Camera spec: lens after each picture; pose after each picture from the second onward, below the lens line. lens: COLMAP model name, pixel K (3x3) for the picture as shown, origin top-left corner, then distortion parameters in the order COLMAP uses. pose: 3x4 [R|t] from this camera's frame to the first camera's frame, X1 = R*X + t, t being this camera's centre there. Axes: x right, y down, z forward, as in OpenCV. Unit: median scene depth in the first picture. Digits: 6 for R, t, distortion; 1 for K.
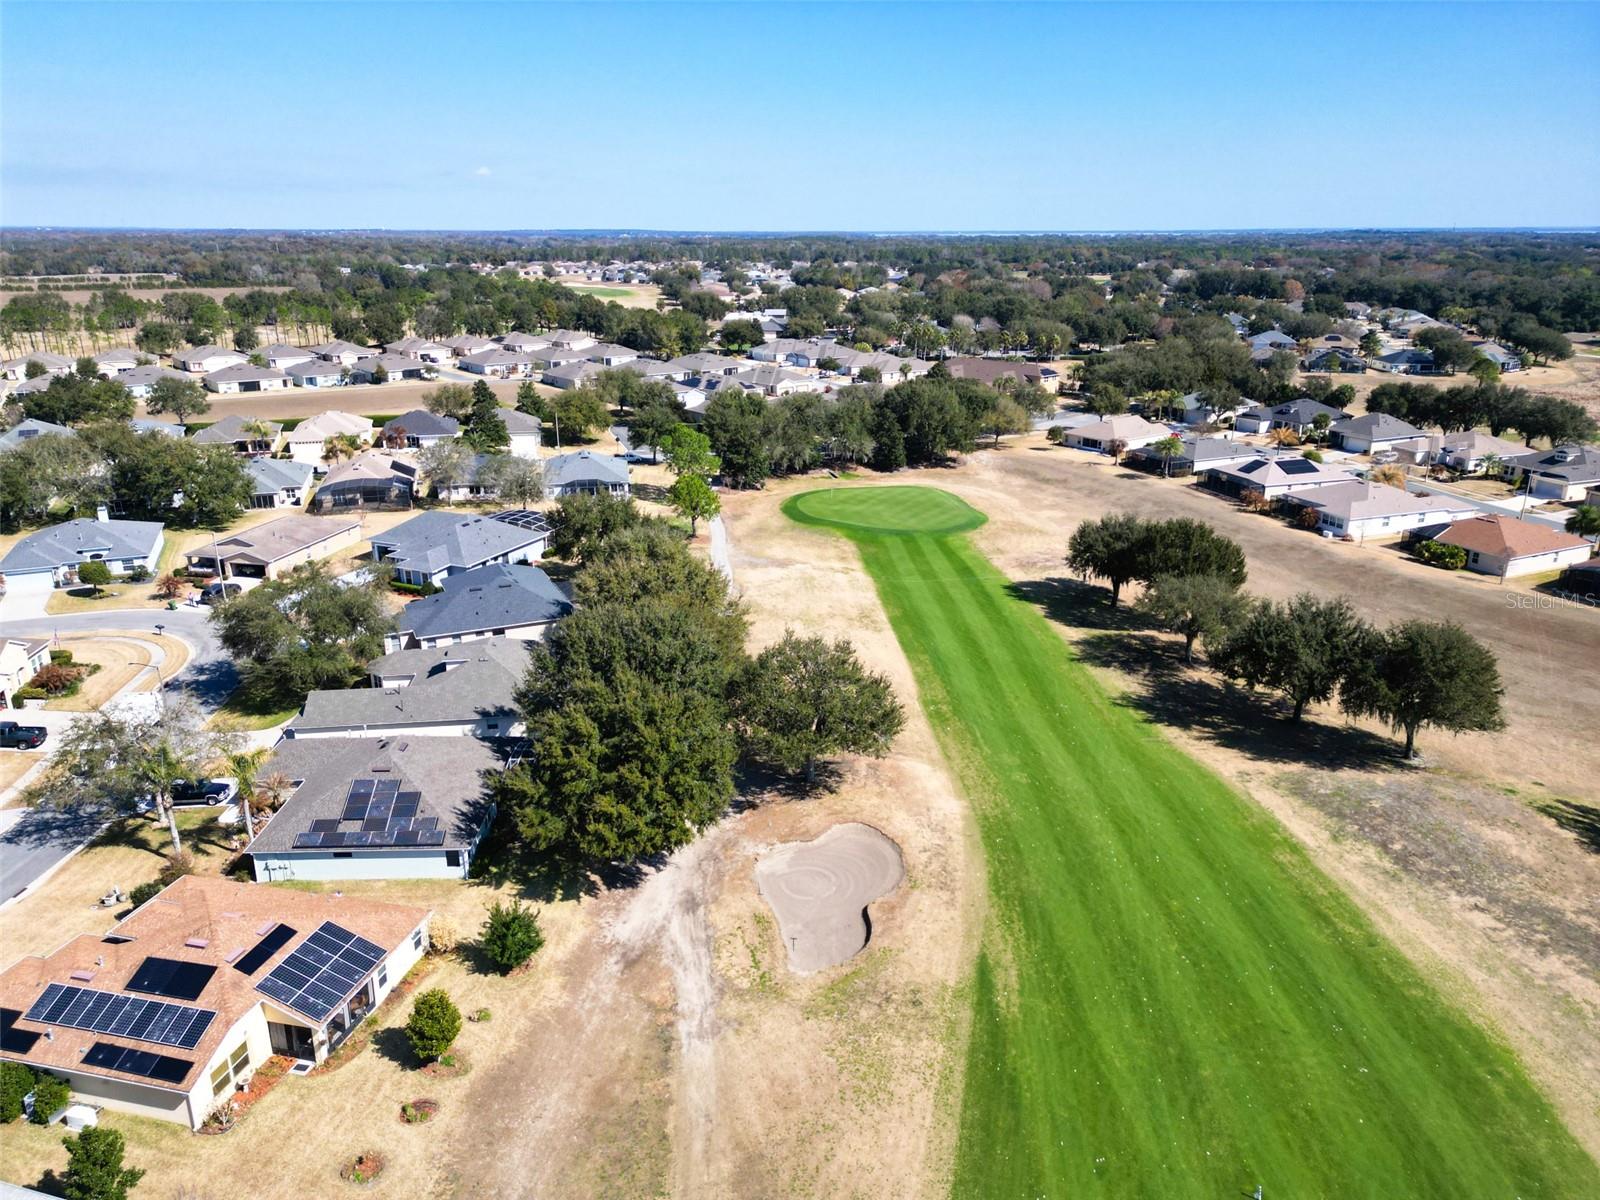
lens RADIAL K [[1123.9, 0, 793.6], [0, 1123.9, 603.8], [0, 0, 1]] dist [0.044316, -0.036063]
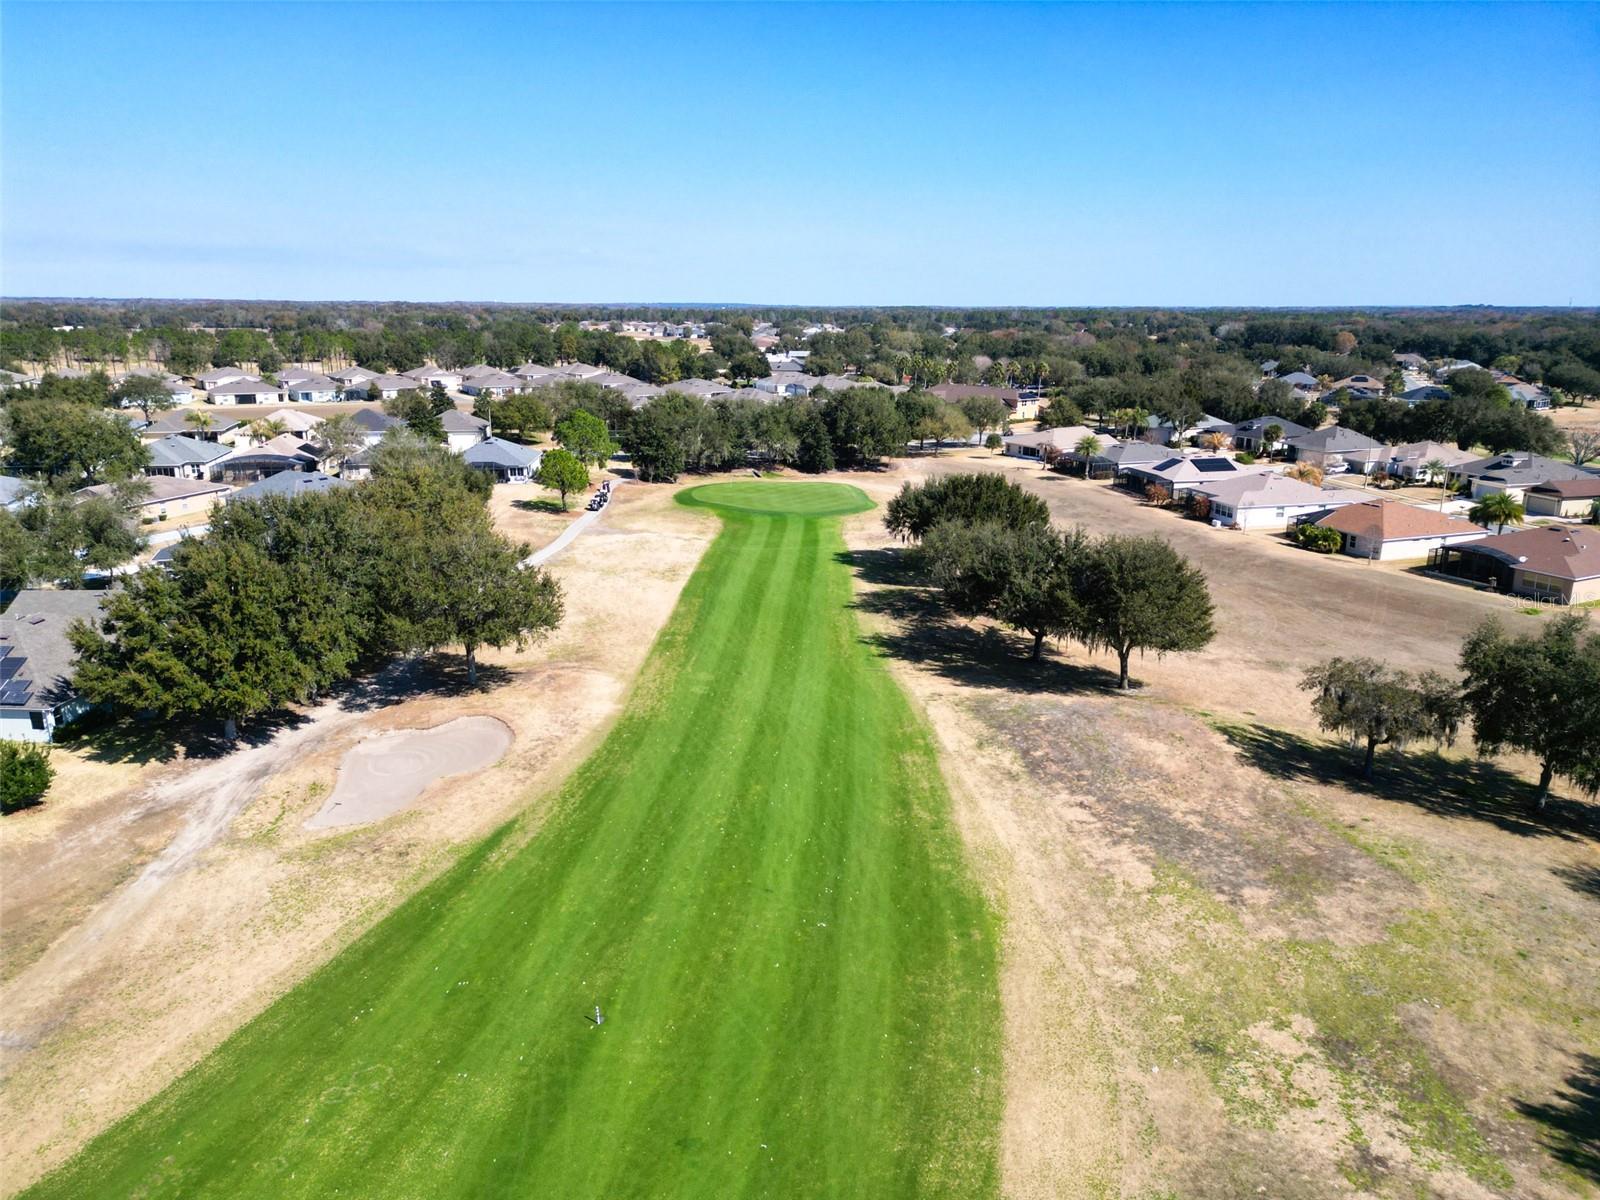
lens RADIAL K [[1123.9, 0, 799.3], [0, 1123.9, 614.1], [0, 0, 1]] dist [0.044316, -0.036063]
pose [[0.996462, 0.027818, -0.079310, 0.162200], [-0.032059, 0.998095, -0.052713, 0.061788], [0.077693, 0.055069, 0.995455, 0.025095]]
